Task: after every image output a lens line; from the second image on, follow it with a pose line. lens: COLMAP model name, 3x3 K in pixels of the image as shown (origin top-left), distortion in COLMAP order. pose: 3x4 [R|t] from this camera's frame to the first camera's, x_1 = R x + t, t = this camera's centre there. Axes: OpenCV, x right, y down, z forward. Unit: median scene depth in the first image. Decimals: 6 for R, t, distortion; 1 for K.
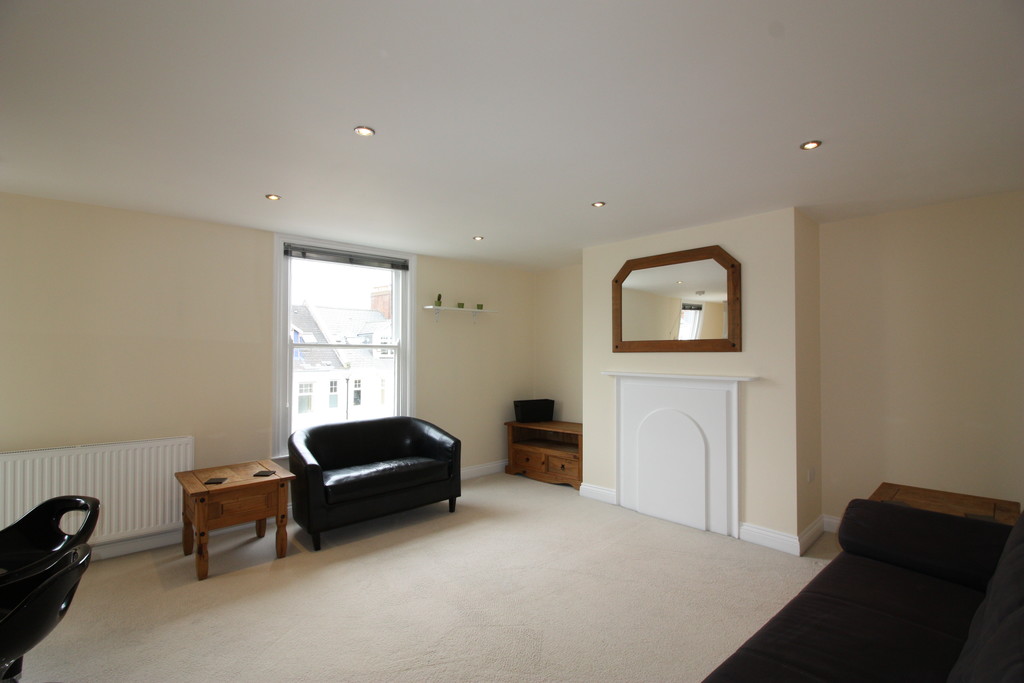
lens RADIAL K [[488.2, 0, 513.1], [0, 488.2, 343.6], [0, 0, 1]] dist [-0.021972, 0.000114]
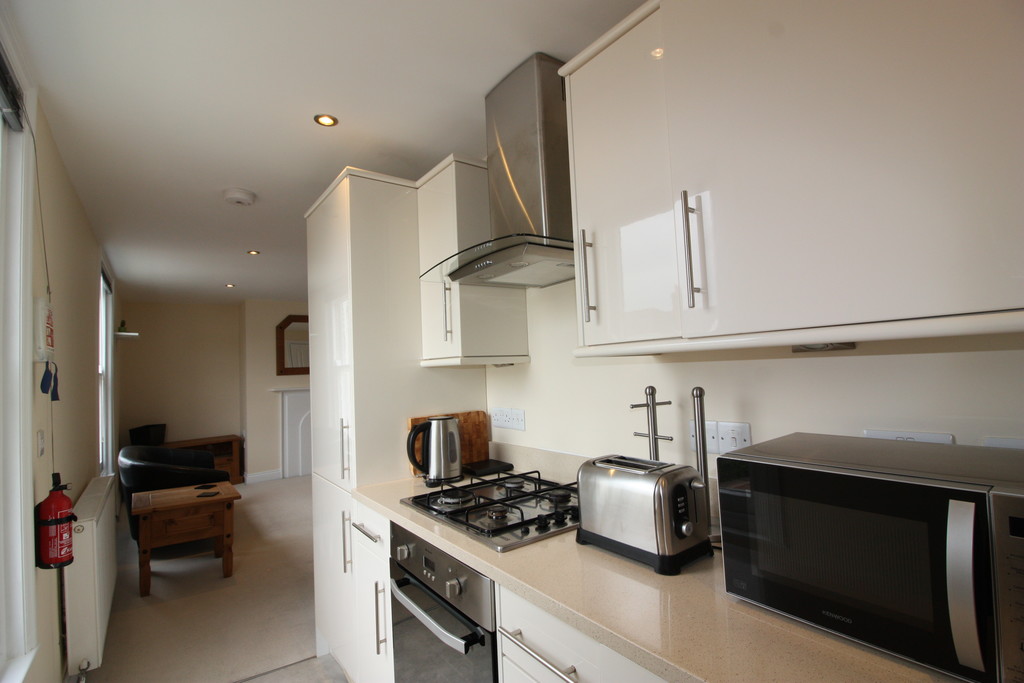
lens RADIAL K [[488.2, 0, 515.7], [0, 488.2, 341.2], [0, 0, 1]] dist [-0.021972, 0.000114]
pose [[0.103500, 0.056317, 0.993034, -1.189427], [0.024738, 0.997941, -0.059174, 0.019122], [-0.994322, 0.030690, 0.101894, 0.138604]]
